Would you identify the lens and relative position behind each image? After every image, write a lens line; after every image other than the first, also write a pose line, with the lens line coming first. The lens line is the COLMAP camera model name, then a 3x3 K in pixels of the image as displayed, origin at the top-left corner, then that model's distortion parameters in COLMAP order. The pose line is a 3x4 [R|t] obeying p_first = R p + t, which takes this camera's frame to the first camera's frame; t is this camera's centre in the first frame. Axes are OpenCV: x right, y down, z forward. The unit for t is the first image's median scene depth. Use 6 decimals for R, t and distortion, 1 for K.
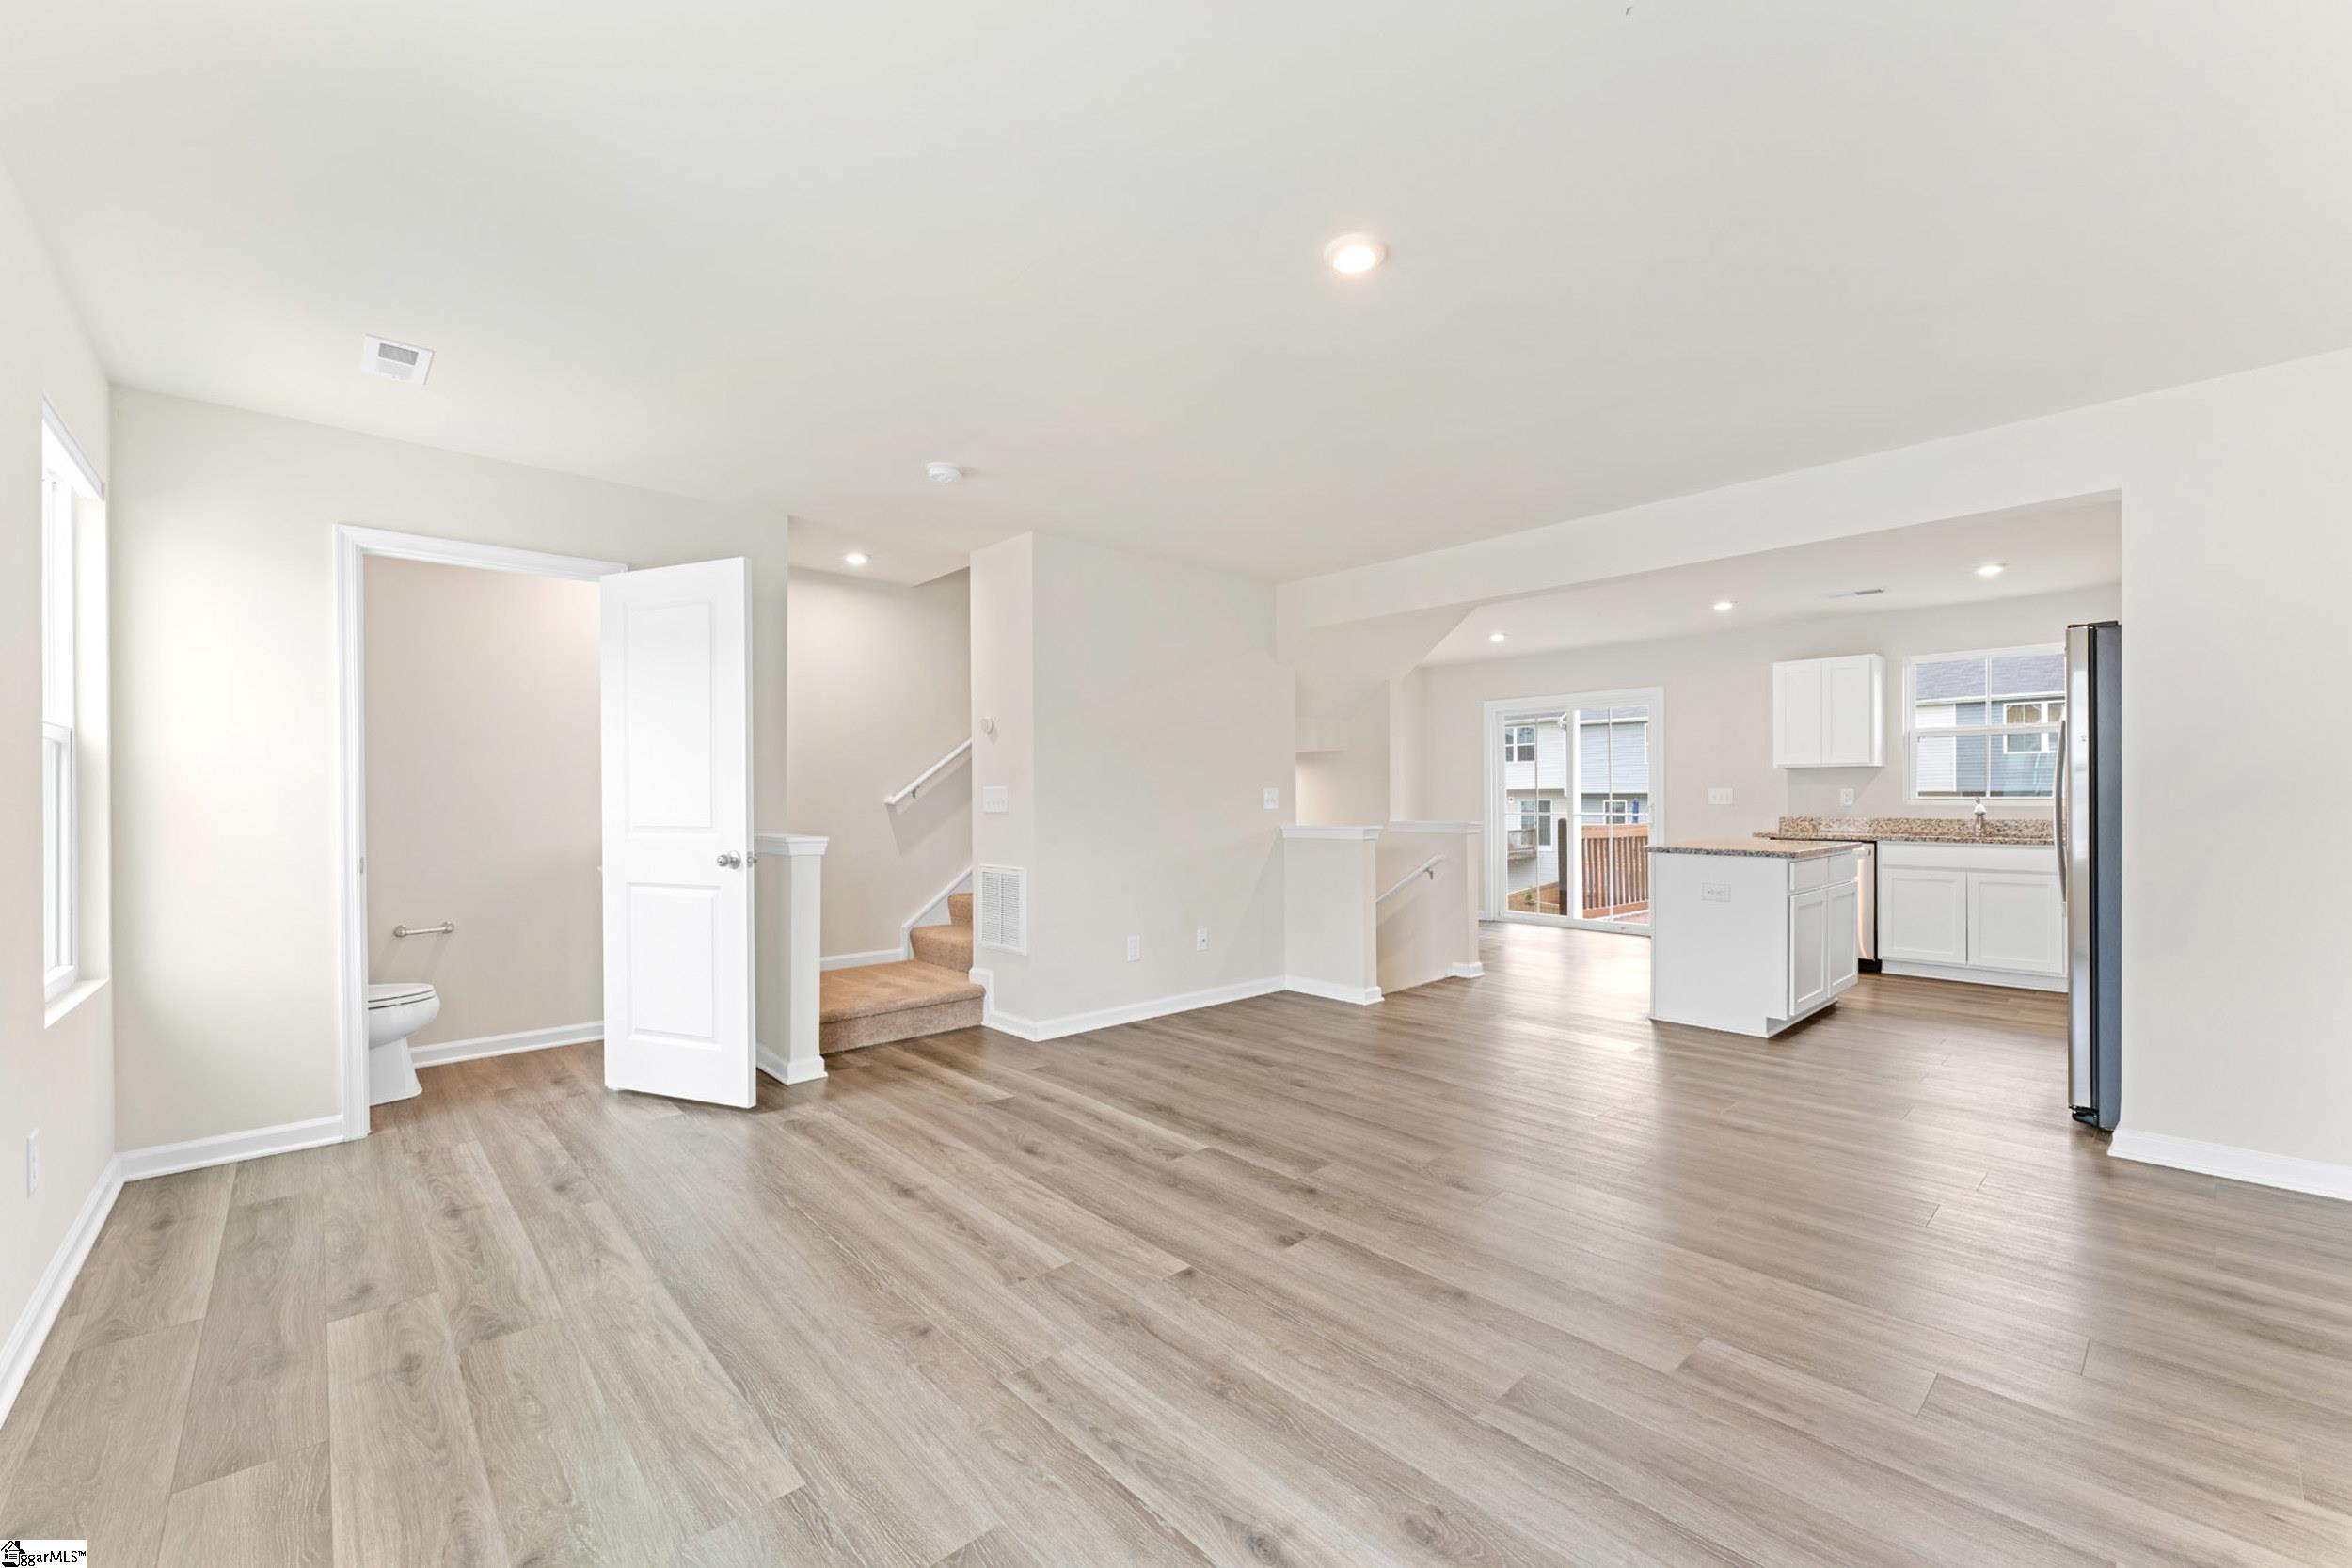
lens RADIAL K [[942.3, 0, 1173.0], [0, 942.3, 795.8], [0, 0, 1]] dist [0.000138, 0.000366]
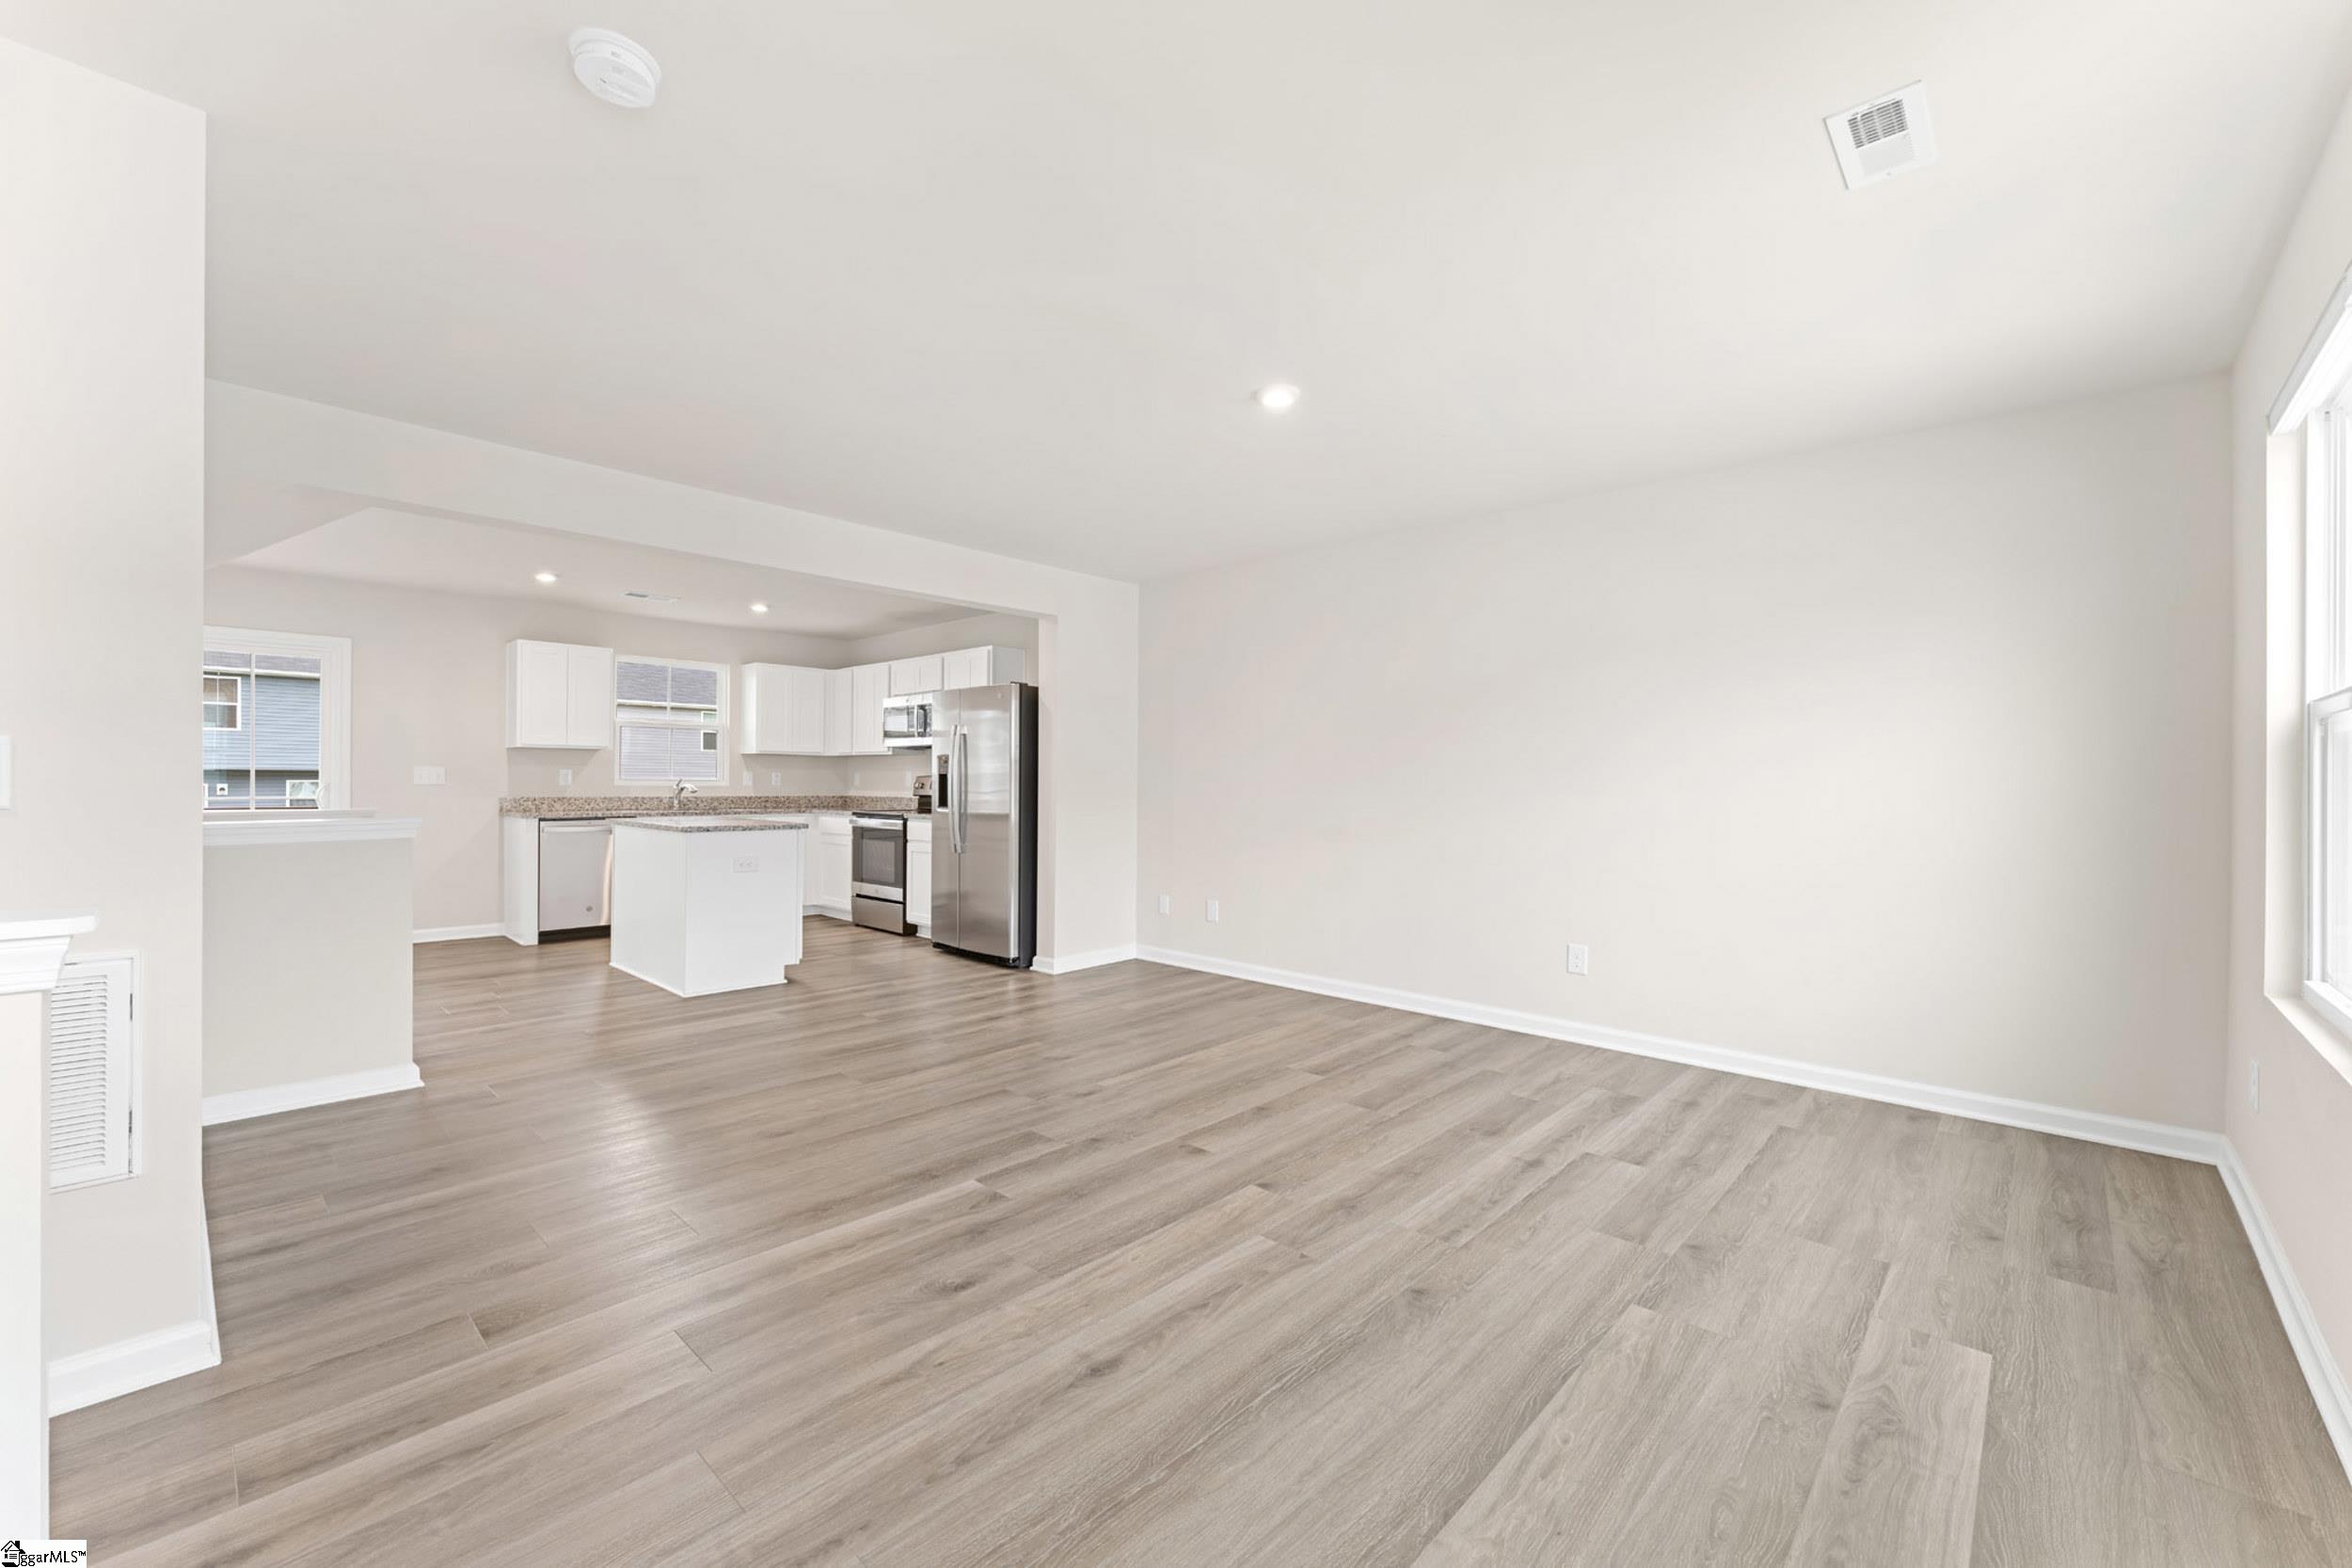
lens RADIAL K [[942.3, 0, 1166.8], [0, 942.3, 780.3], [0, 0, 1]] dist [0.000138, 0.000366]
pose [[-0.073068, 0.004169, 0.997318, -0.987838], [-0.009856, 0.999939, -0.004902, 0.007939], [-0.997278, -0.010187, -0.073022, 1.044055]]
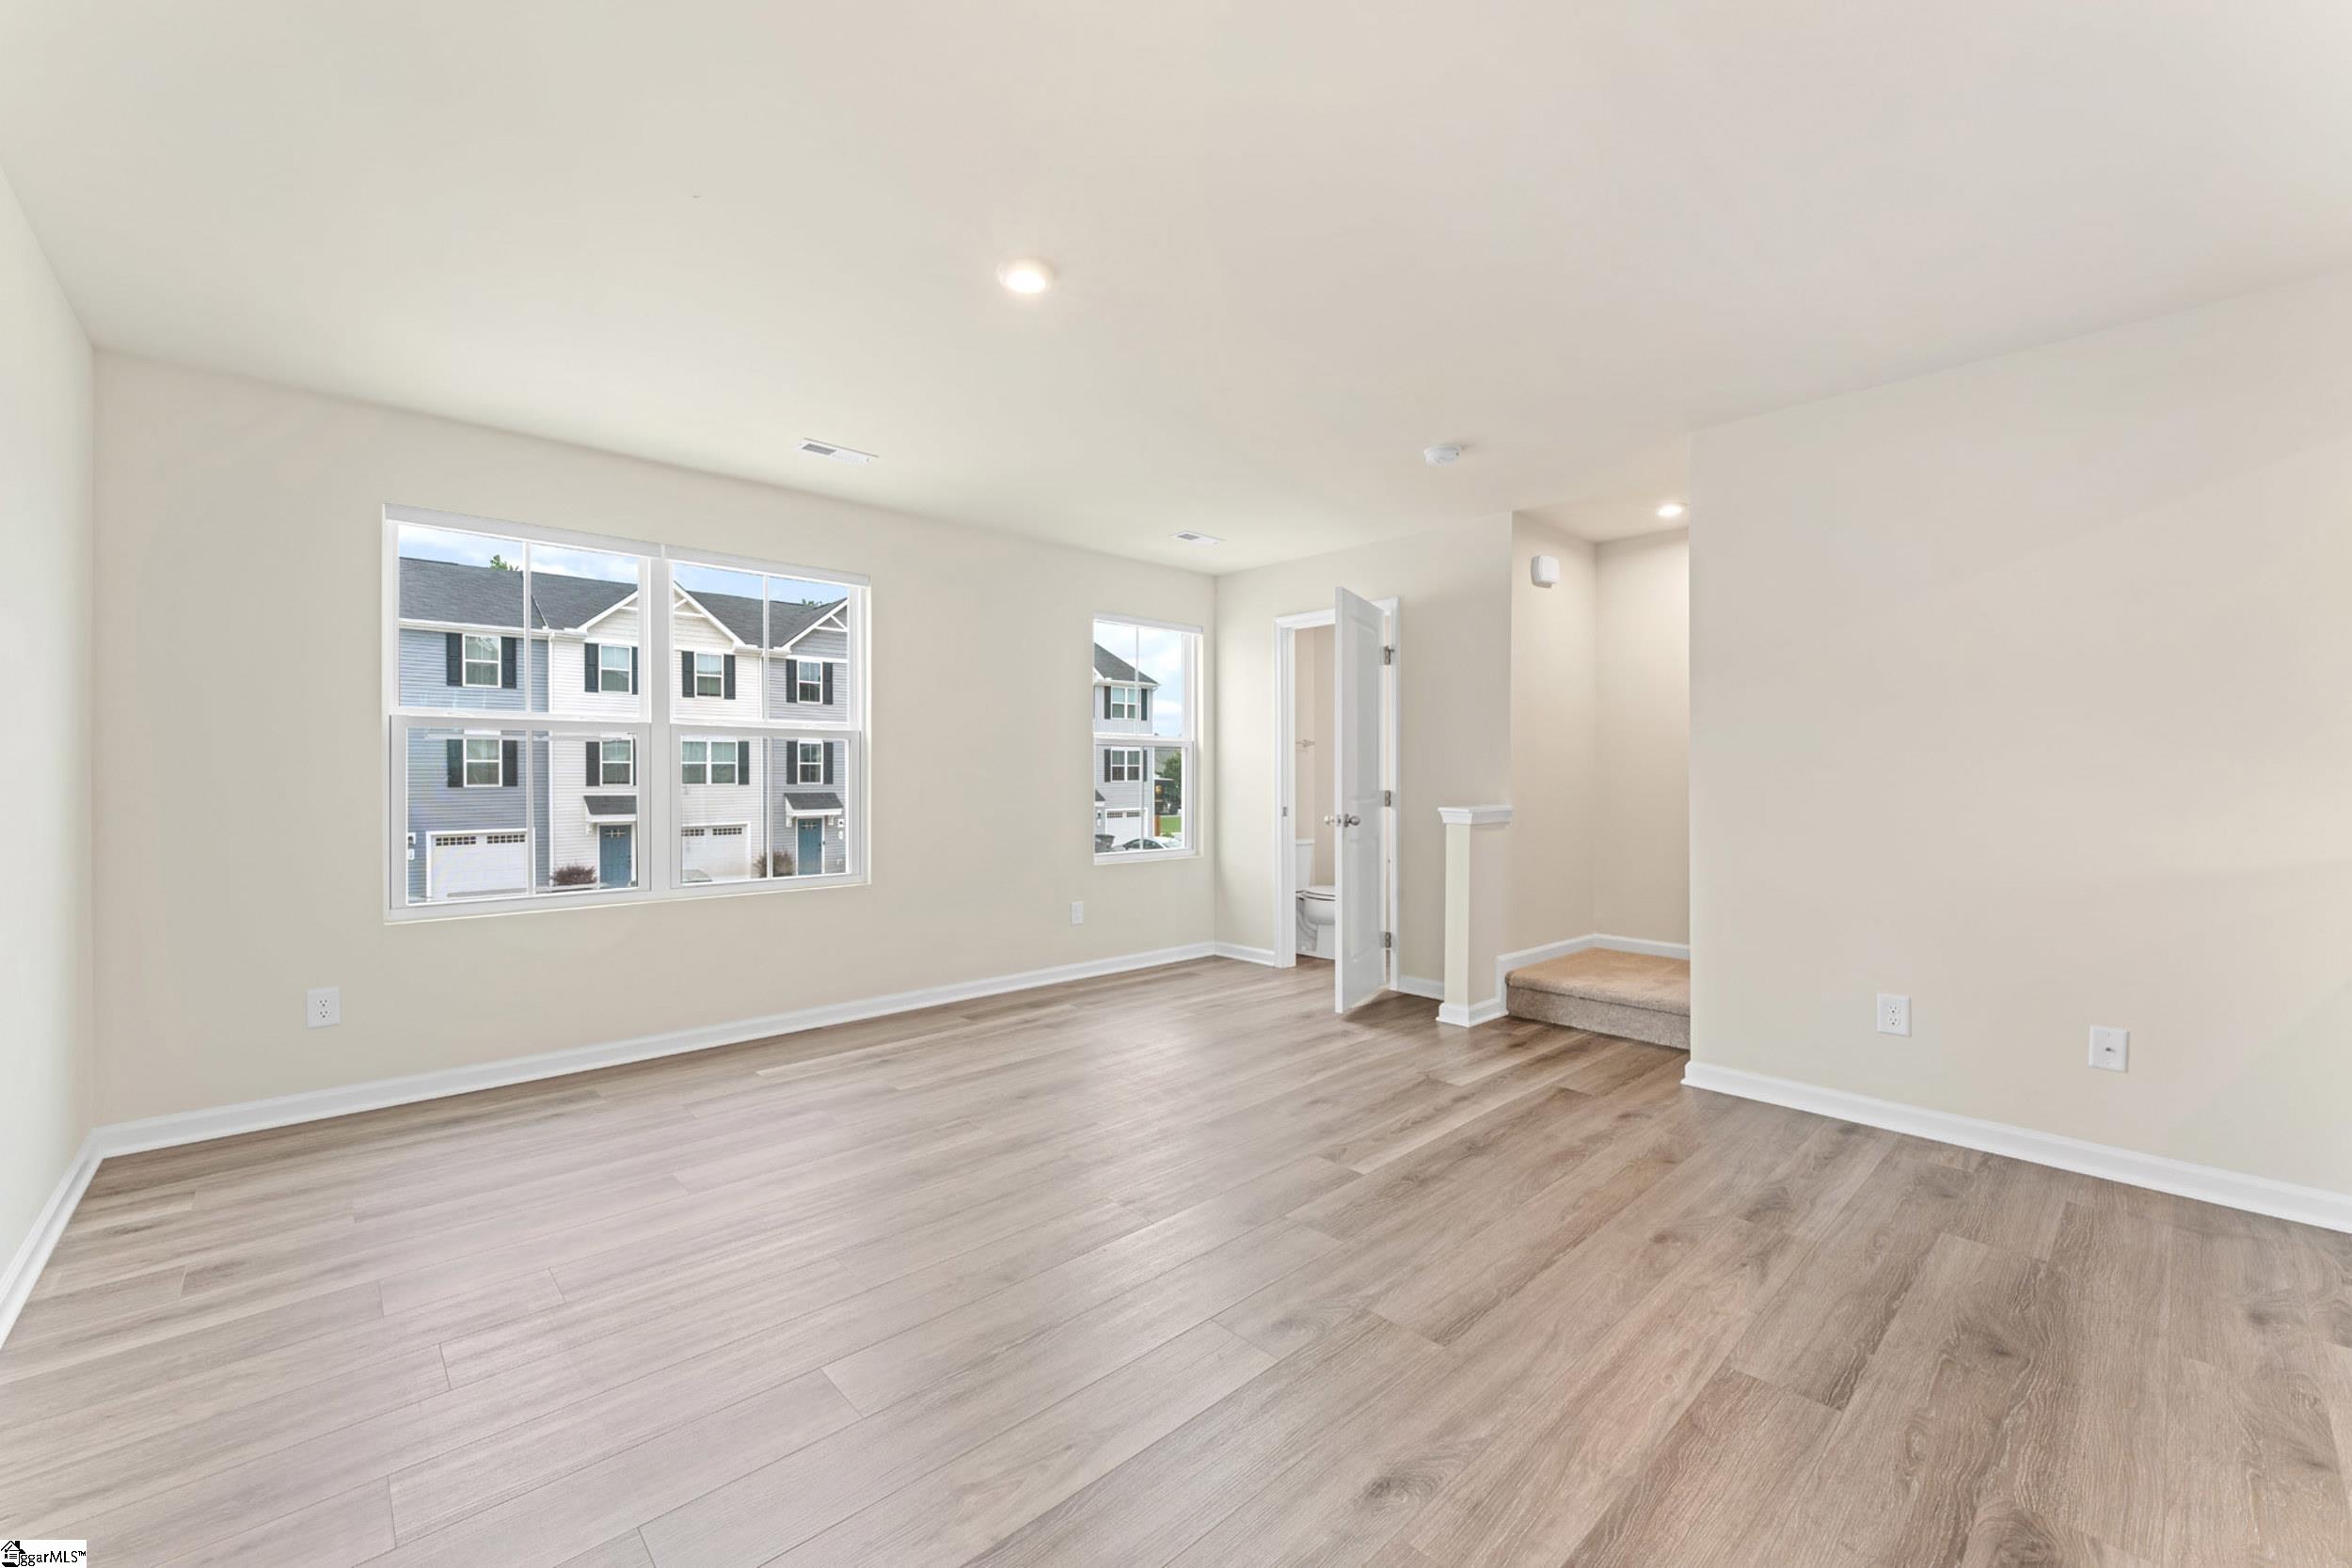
lens RADIAL K [[942.3, 0, 1184.8], [0, 942.3, 779.5], [0, 0, 1]] dist [0.000138, 0.000366]
pose [[0.024856, 0.011205, -0.999628, 1.058195], [0.002417, 0.999934, 0.011268, -0.003476], [0.999688, -0.002696, 0.024828, 0.954881]]
